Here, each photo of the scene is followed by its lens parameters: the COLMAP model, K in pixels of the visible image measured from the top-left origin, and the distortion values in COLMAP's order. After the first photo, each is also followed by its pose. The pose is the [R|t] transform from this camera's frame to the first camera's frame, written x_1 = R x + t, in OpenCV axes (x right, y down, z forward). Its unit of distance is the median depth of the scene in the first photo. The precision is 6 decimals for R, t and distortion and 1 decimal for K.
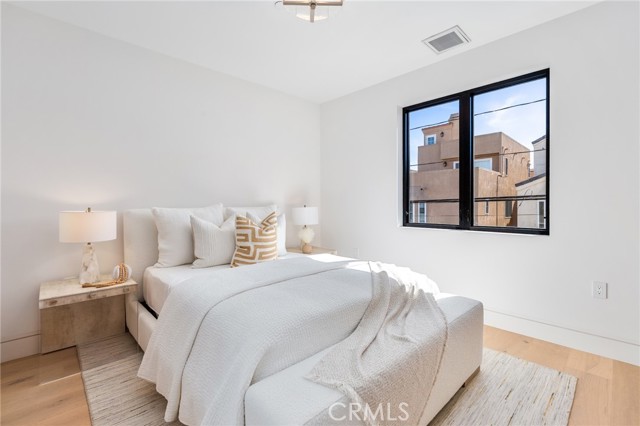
lens RADIAL K [[285.9, 0, 322.1], [0, 285.9, 210.2], [0, 0, 1]] dist [0.000775, 0.002458]
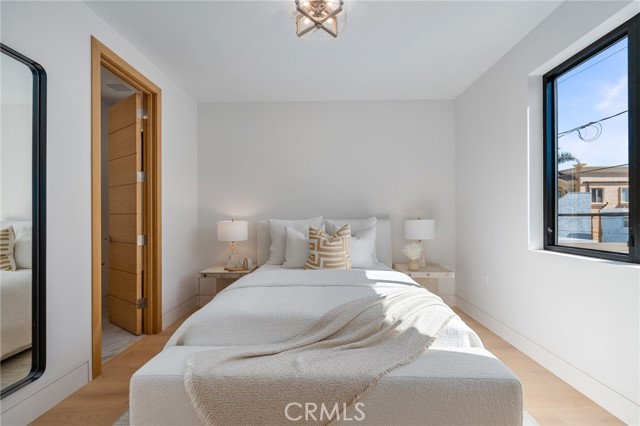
lens RADIAL K [[285.9, 0, 322.8], [0, 285.9, 216.4], [0, 0, 1]] dist [0.000775, 0.002458]
pose [[0.715836, 0.001135, -0.698268, 0.540578], [-0.013085, 0.999845, -0.011789, -0.010103], [0.698146, 0.017576, 0.715740, 0.209722]]
